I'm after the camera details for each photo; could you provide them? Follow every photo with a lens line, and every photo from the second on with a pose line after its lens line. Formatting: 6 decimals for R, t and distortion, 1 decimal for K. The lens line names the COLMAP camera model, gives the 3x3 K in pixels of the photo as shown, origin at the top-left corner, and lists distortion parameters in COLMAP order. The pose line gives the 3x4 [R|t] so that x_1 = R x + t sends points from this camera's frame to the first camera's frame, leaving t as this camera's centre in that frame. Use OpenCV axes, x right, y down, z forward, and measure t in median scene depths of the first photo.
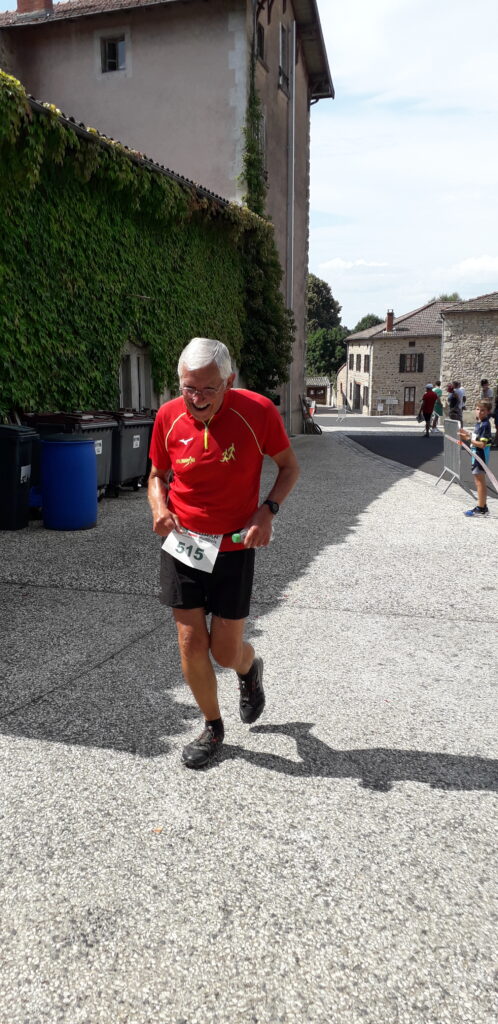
lens RADIAL K [[754.4, 0, 249.0], [0, 754.4, 512.0], [0, 0, 1]] dist [0.000004, -0.001769]
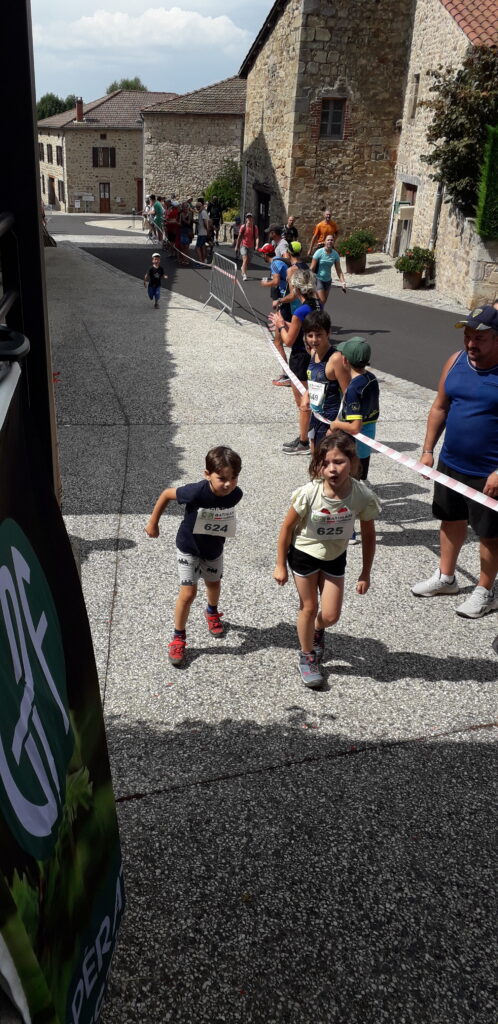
lens RADIAL K [[781.9, 0, 185.6], [0, 781.9, 505.5], [0, 0, 1]] dist [0.027572, -0.031627]
pose [[0.928448, -0.122963, 0.350519, -0.109562], [0.026013, 0.962828, 0.268860, -0.028021], [-0.370549, -0.240505, 0.897135, -0.097587]]
